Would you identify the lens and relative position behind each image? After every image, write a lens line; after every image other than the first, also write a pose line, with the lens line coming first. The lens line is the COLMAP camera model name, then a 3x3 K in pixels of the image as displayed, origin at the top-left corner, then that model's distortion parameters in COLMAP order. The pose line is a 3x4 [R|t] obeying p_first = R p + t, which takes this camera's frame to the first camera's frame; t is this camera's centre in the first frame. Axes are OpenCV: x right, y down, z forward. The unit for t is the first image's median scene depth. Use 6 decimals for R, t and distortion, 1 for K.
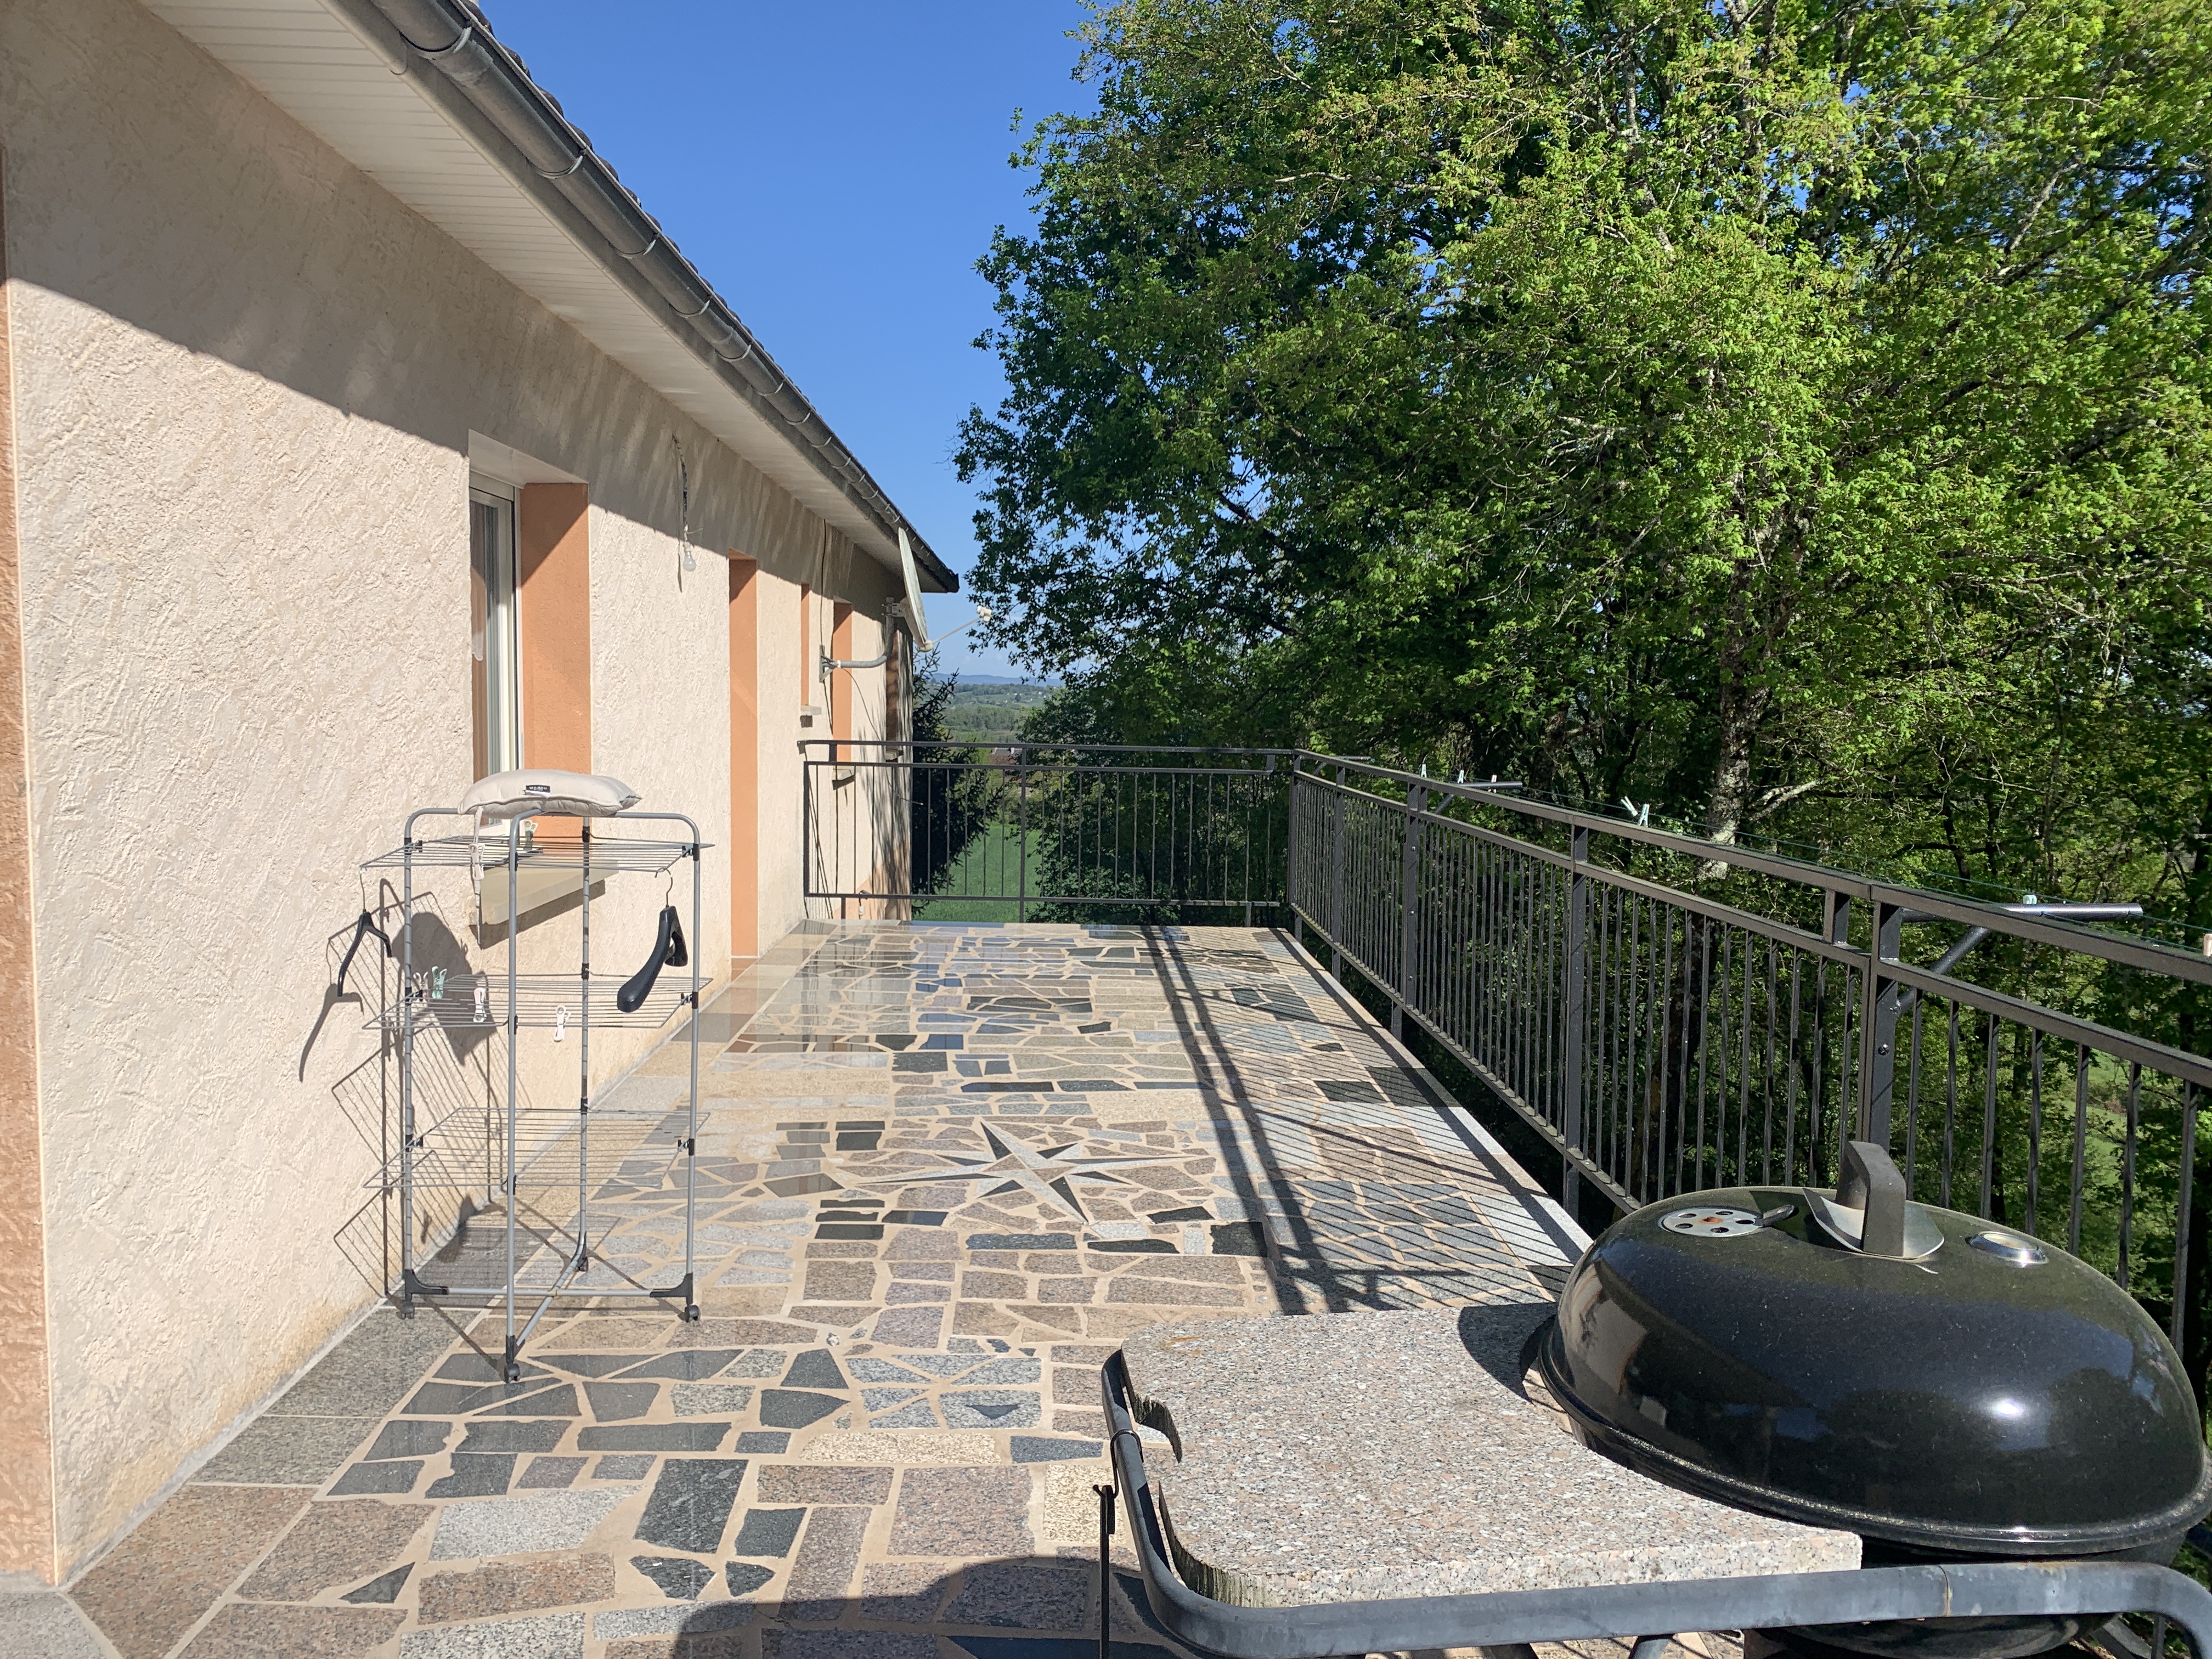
lens RADIAL K [[1695.7, 0, 1090.3], [0, 1695.7, 829.5], [0, 0, 1]] dist [0.034219, -0.030127]
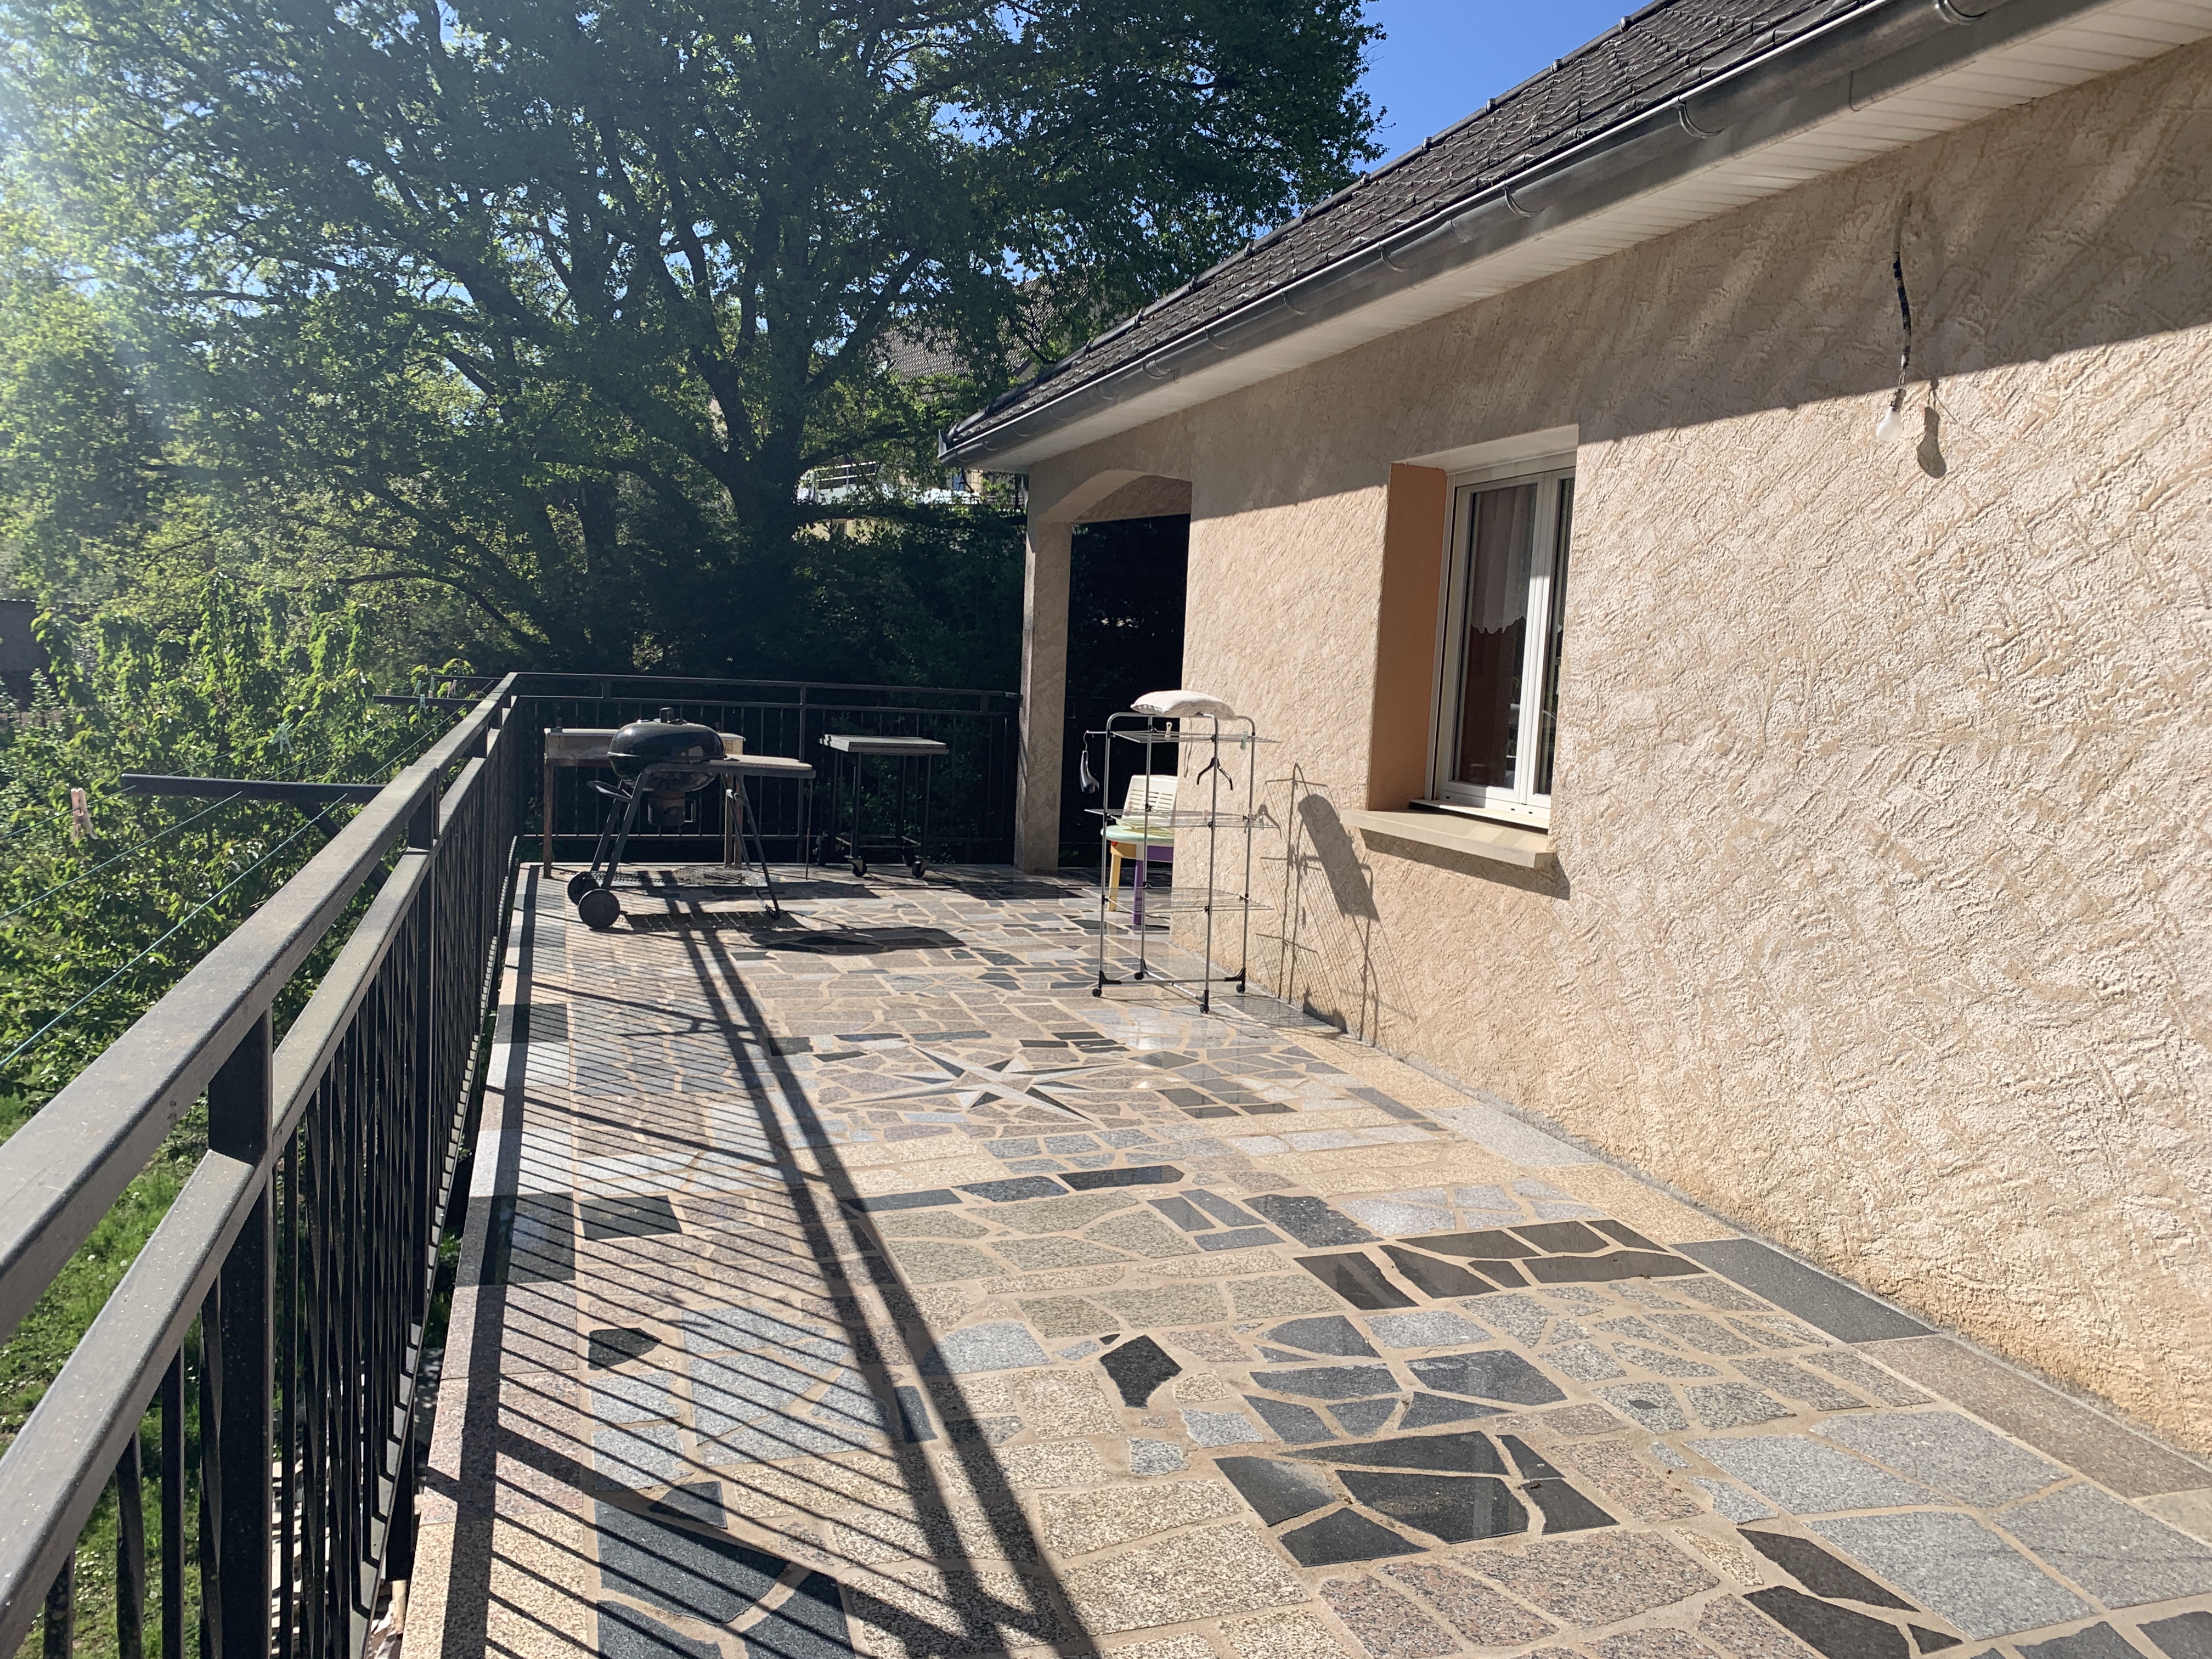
lens RADIAL K [[1695.7, 0, 1090.3], [0, 1695.7, 829.5], [0, 0, 1]] dist [0.034219, -0.030127]
pose [[-0.959195, -0.033590, -0.280742, 0.205773], [-0.084808, 0.981380, 0.172341, -0.139203], [0.269725, 0.189118, -0.944184, 1.958991]]
